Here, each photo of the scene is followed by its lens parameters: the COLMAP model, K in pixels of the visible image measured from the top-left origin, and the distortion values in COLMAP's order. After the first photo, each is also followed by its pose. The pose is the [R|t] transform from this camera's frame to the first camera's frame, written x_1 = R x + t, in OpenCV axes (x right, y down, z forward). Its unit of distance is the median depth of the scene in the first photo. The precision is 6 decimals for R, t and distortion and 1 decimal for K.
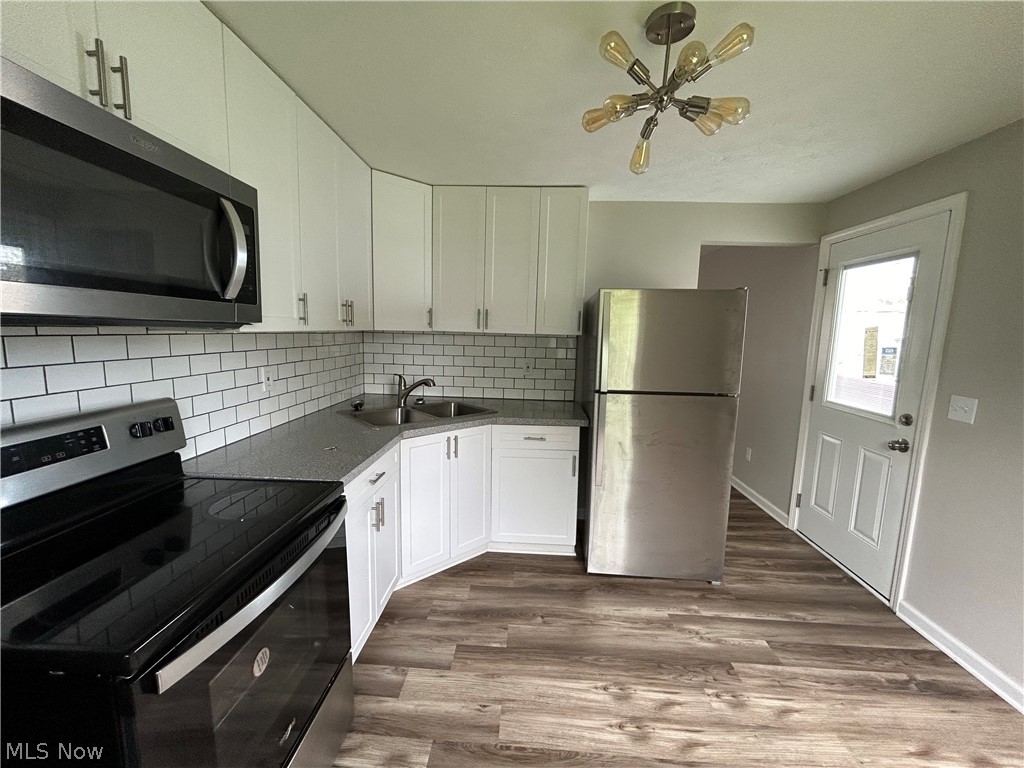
lens RADIAL K [[414.1, 0, 508.7], [0, 414.1, 385.0], [0, 0, 1]] dist [-0.001440, 0.002025]
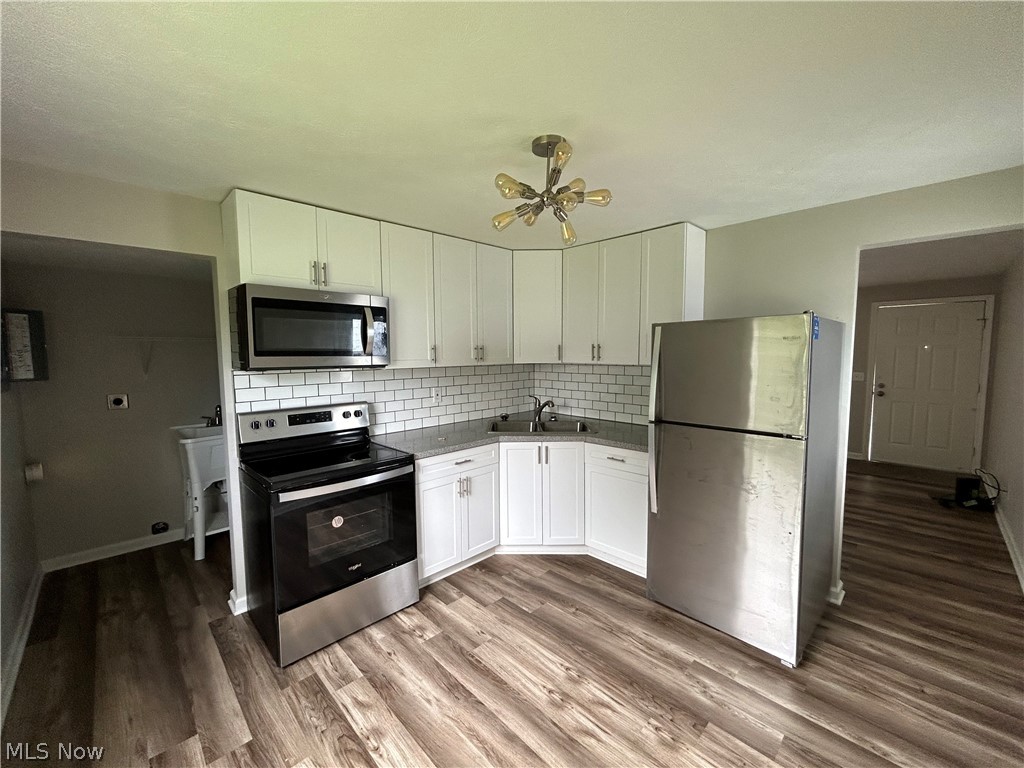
lens RADIAL K [[414.1, 0, 506.7], [0, 414.1, 382.1], [0, 0, 1]] dist [-0.001440, 0.002025]
pose [[0.737952, 0.021032, -0.674525, 0.719397], [-0.062809, 0.997316, -0.037617, -0.020221], [0.671924, 0.070126, 0.737293, -0.033763]]
